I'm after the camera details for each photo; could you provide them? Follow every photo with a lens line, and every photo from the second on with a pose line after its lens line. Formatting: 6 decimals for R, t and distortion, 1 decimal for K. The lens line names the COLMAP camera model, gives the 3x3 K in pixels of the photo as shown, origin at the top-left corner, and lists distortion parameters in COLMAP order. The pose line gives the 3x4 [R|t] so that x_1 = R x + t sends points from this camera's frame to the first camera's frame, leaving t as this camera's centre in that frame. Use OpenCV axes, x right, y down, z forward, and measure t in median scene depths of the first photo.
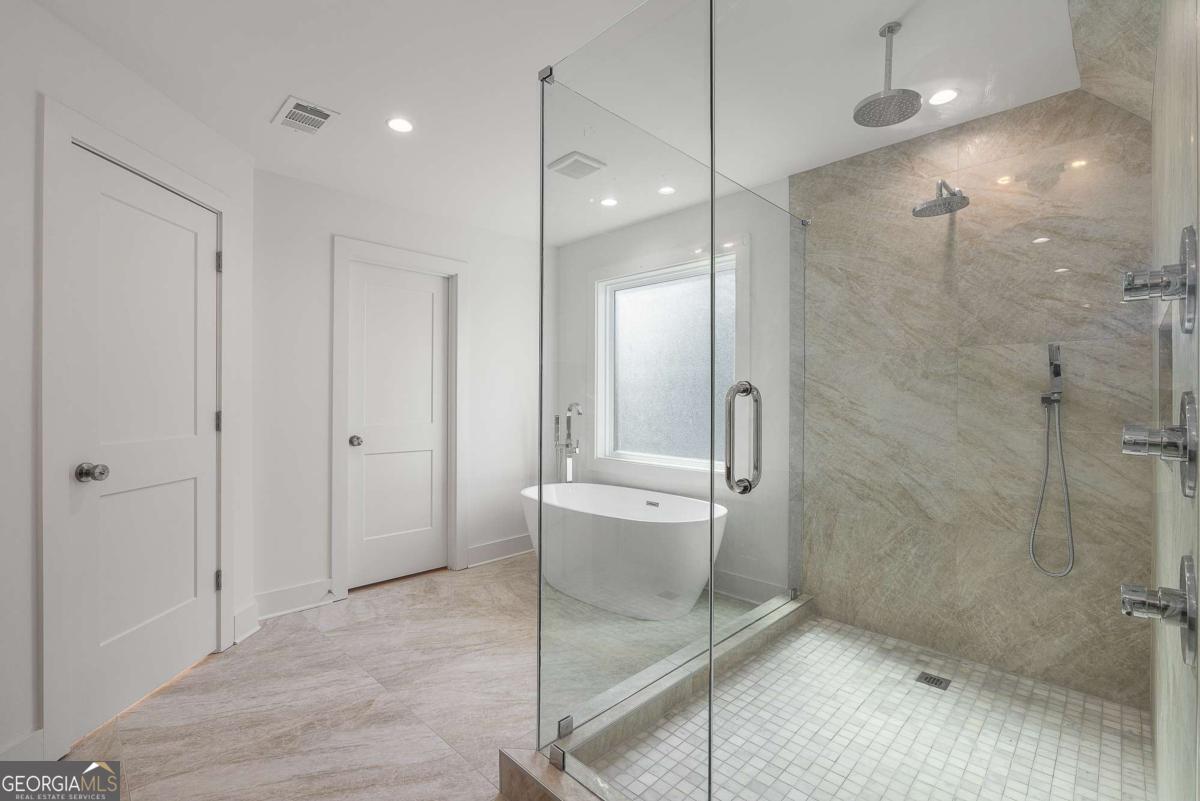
lens RADIAL K [[536.6, 0, 600.0], [0, 536.6, 400.5], [0, 0, 1]] dist [-0.002865, -0.000399]
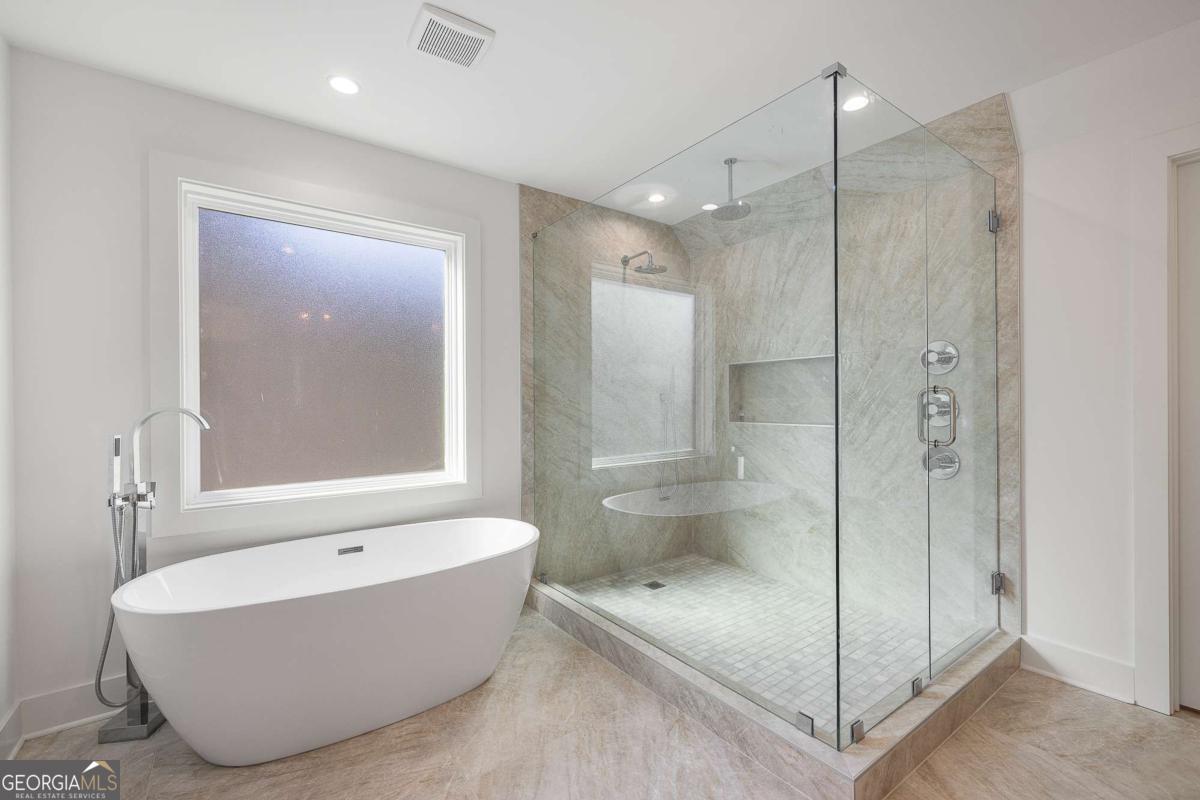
lens RADIAL K [[501.5, 0, 596.4], [0, 501.5, 405.2], [0, 0, 1]] dist [0.000159, -0.000187]
pose [[0.158085, -0.008129, 0.987392, -0.712162], [0.013462, 0.999891, 0.006077, 0.008808], [-0.987334, 0.012332, 0.158177, 0.849729]]
